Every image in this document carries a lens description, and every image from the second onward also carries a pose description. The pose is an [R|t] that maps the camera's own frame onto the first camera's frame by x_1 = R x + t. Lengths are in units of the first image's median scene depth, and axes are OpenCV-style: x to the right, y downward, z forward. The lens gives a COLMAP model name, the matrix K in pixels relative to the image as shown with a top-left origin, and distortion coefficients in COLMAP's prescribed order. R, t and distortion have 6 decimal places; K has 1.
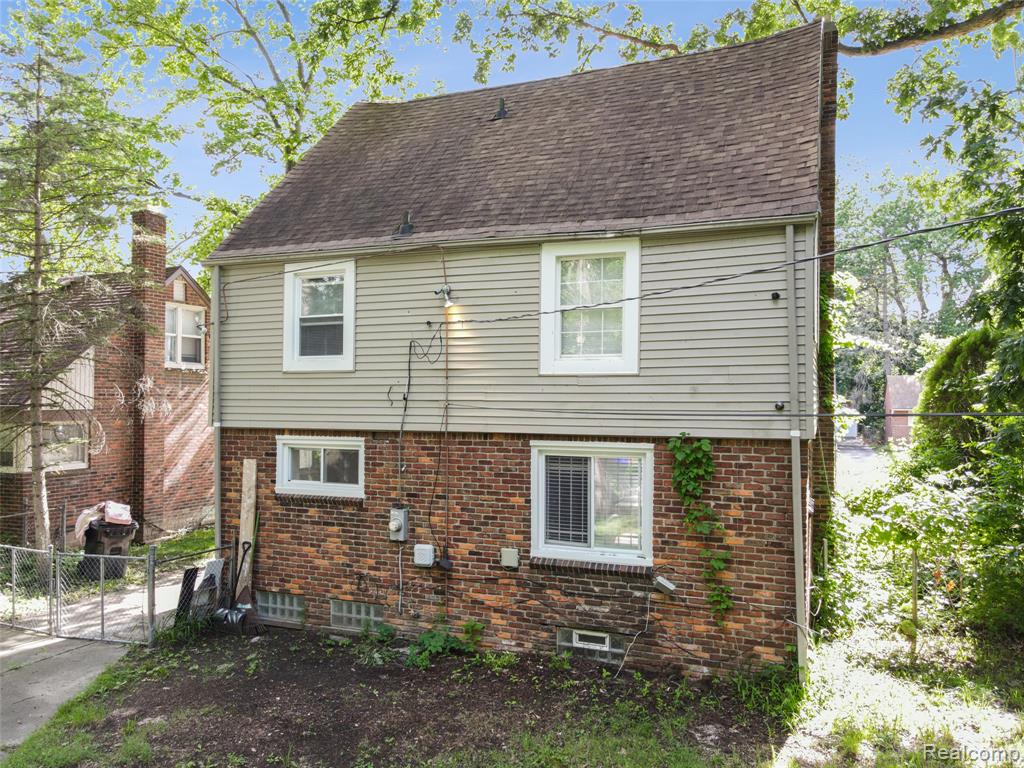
lens RADIAL K [[766.2, 0, 512.0], [0, 766.2, 384.0], [0, 0, 1]] dist [0.006409, 0.011833]
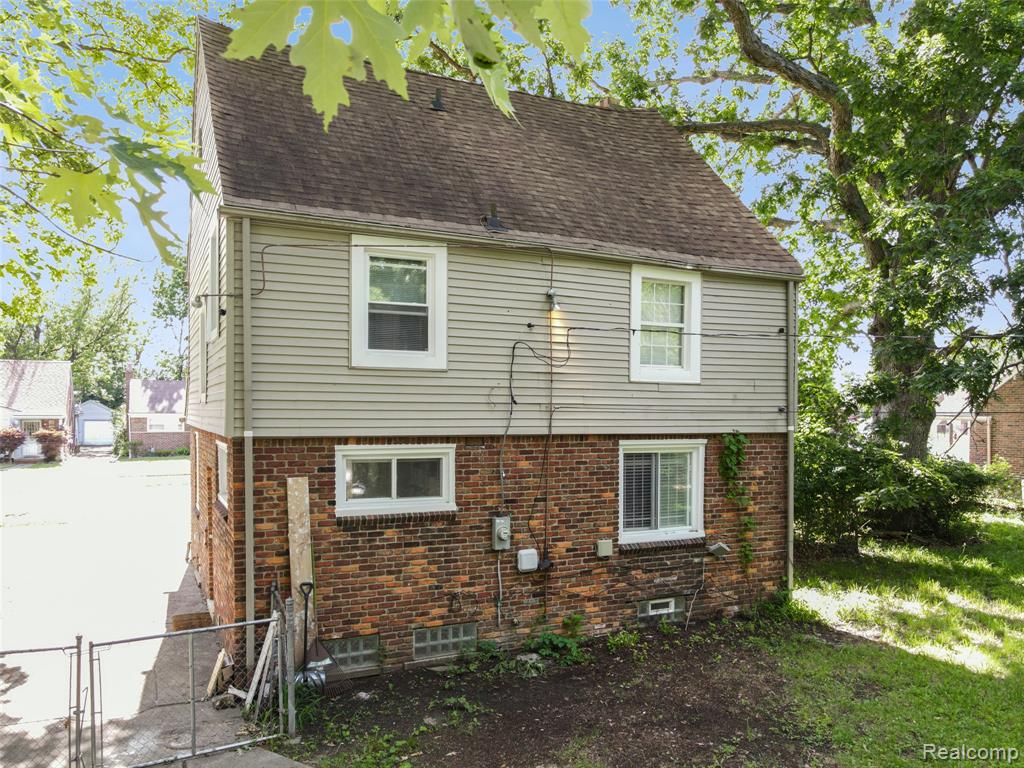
lens RADIAL K [[802.2, 0, 512.2], [0, 802.2, 401.5], [0, 0, 1]] dist [-0.002499, 0.000904]
pose [[0.651343, 0.005783, 0.758762, -0.919228], [-0.023971, 0.999629, 0.012958, 0.006094], [-0.758405, -0.026628, 0.651240, 0.348874]]
